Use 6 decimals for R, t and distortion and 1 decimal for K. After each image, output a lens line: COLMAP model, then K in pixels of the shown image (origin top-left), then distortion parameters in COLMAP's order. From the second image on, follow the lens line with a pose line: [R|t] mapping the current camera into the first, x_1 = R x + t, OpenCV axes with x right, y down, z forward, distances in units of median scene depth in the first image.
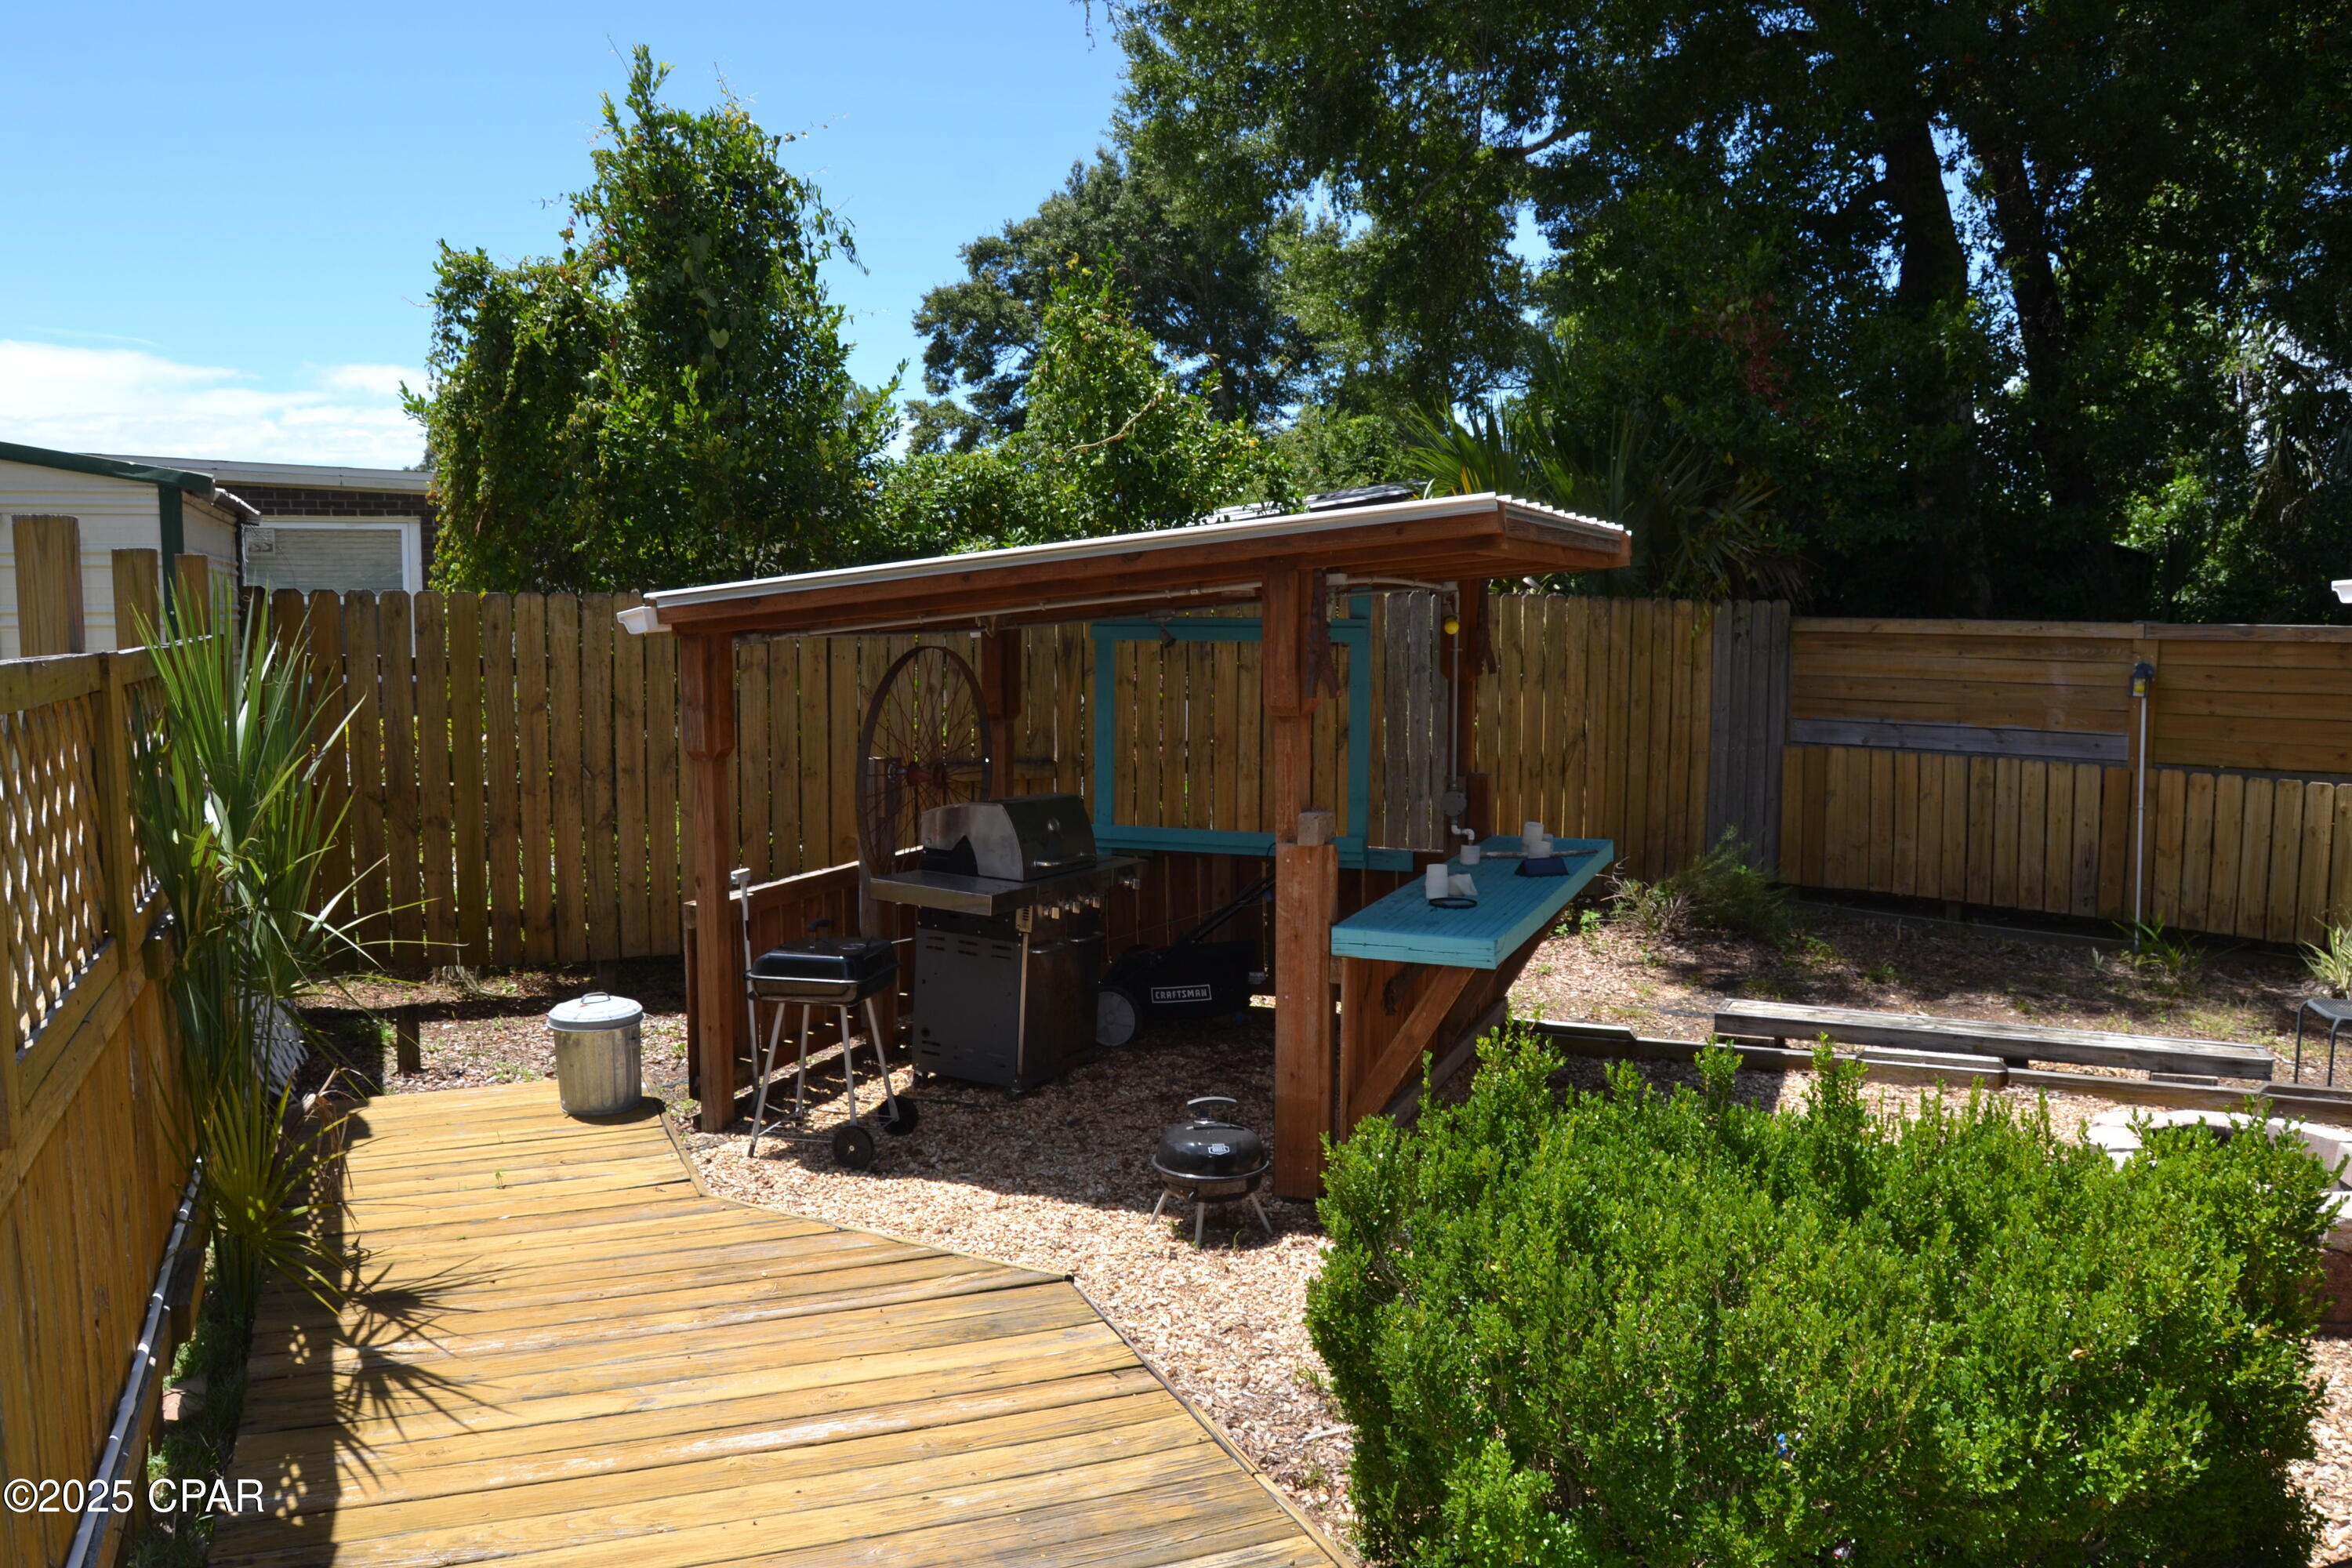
lens RADIAL K [[1882.4, 0, 1176.0], [0, 1882.4, 784.0], [0, 0, 1]] dist [-0.096081, 0.049609]
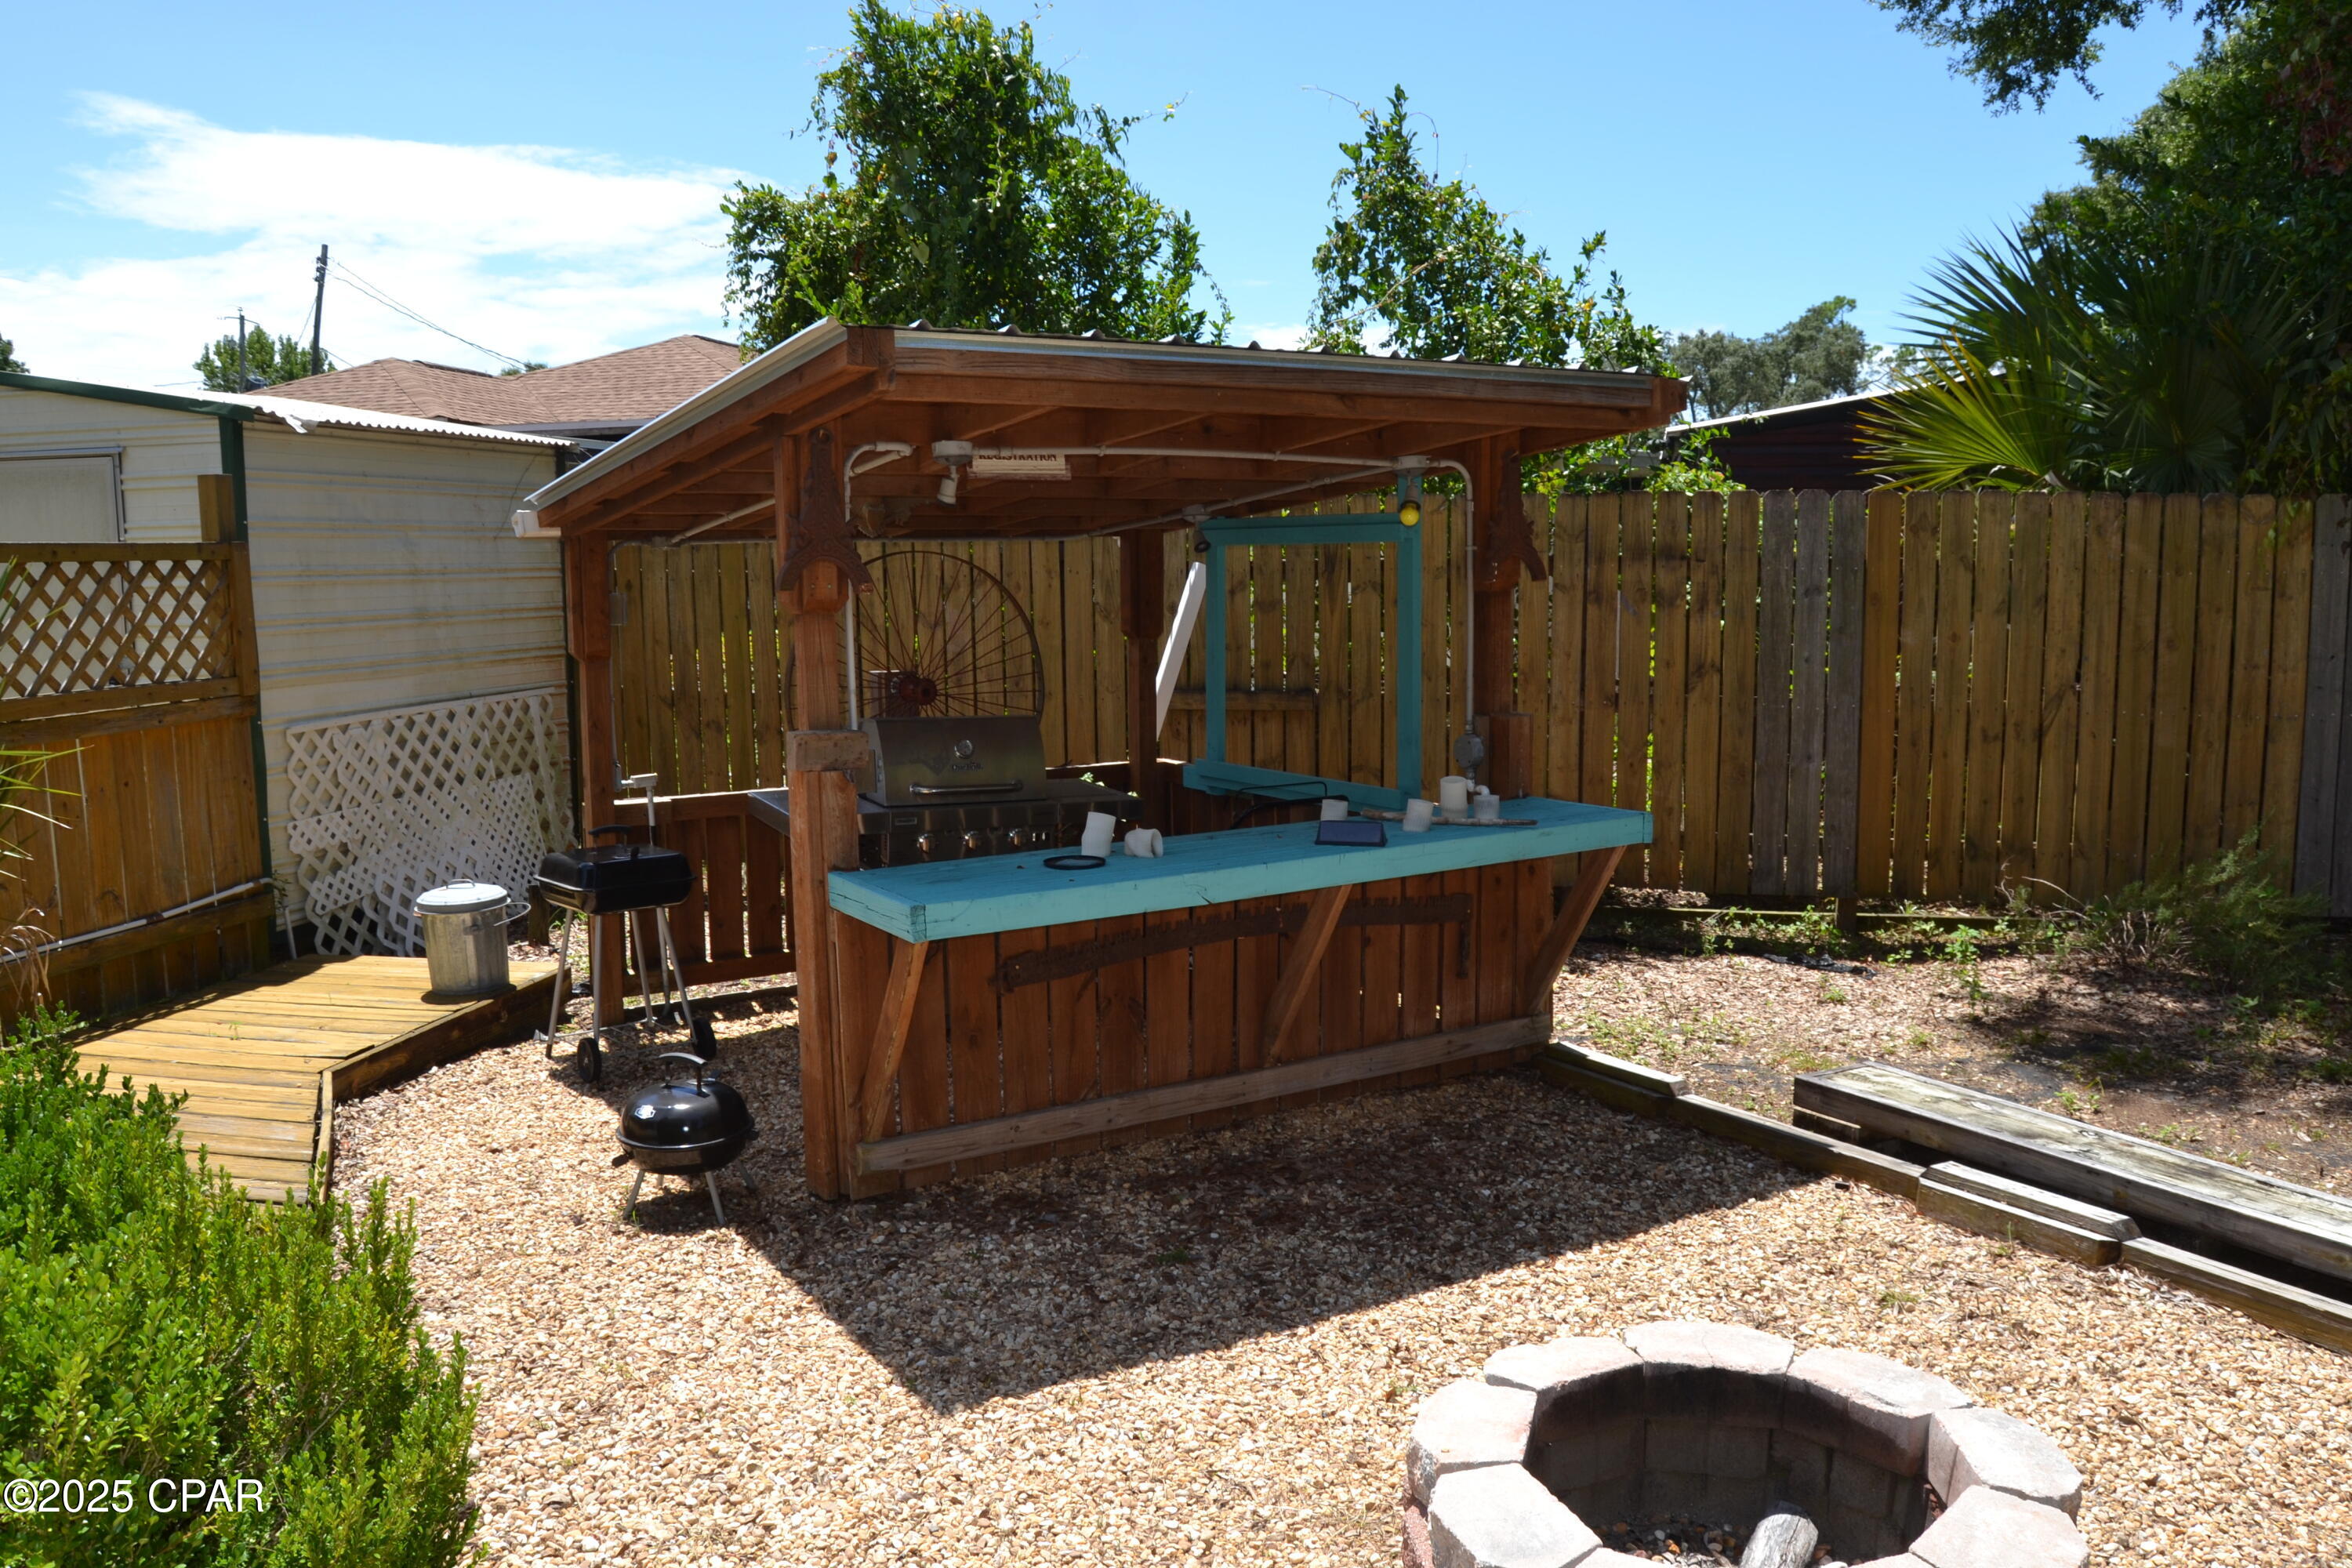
lens RADIAL K [[1882.4, 0, 1176.0], [0, 1882.4, 784.0], [0, 0, 1]] dist [-0.096081, 0.049609]
pose [[0.802615, 0.060593, -0.593412, 0.432042], [-0.045921, 0.998152, 0.039810, -0.001345], [0.594727, -0.004702, 0.803914, 0.269580]]
